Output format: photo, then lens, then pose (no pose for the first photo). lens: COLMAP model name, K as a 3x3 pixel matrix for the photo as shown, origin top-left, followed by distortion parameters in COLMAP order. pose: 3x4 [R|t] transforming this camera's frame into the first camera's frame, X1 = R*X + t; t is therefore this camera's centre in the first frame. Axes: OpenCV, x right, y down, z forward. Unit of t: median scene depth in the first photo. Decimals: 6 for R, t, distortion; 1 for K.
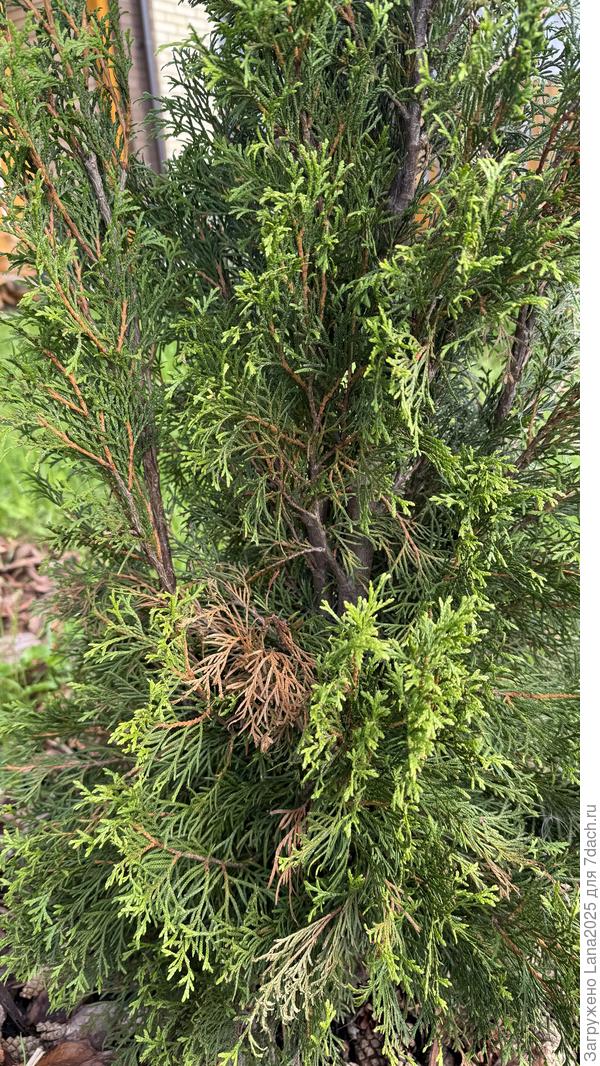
lens RADIAL K [[747.4, 0, 296.5], [0, 747.4, 538.0], [0, 0, 1]] dist [-0.012599, -0.007560]
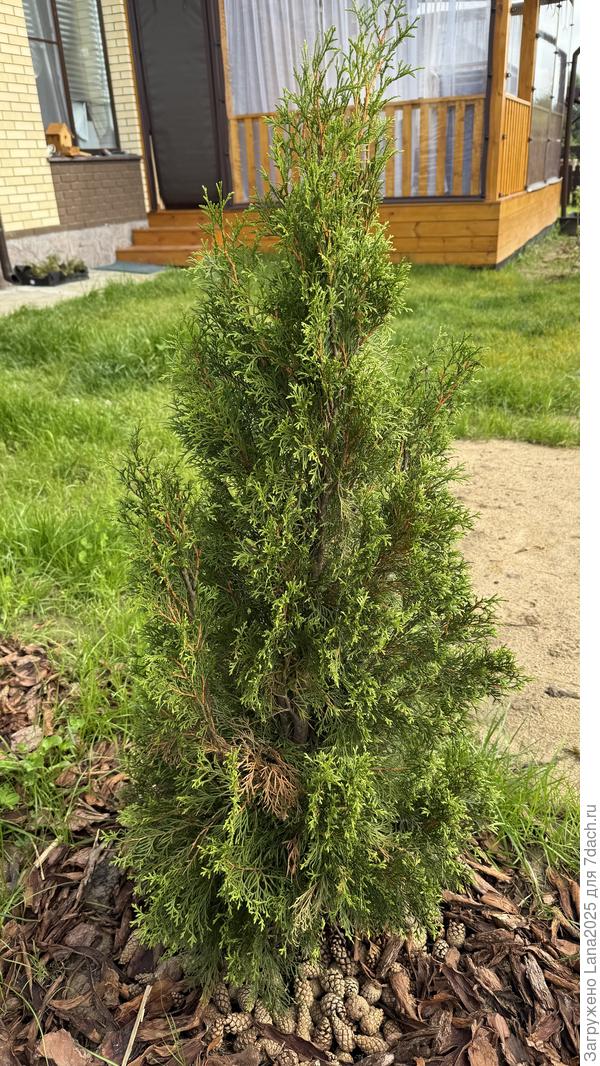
lens RADIAL K [[747.4, 0, 300.2], [0, 747.4, 528.3], [0, 0, 1]] dist [-0.012599, -0.007560]
pose [[0.974253, -0.087856, 0.207637, -0.392045], [0.081508, 0.995911, 0.038950, -0.694739], [-0.210210, -0.021023, 0.977430, -1.241343]]
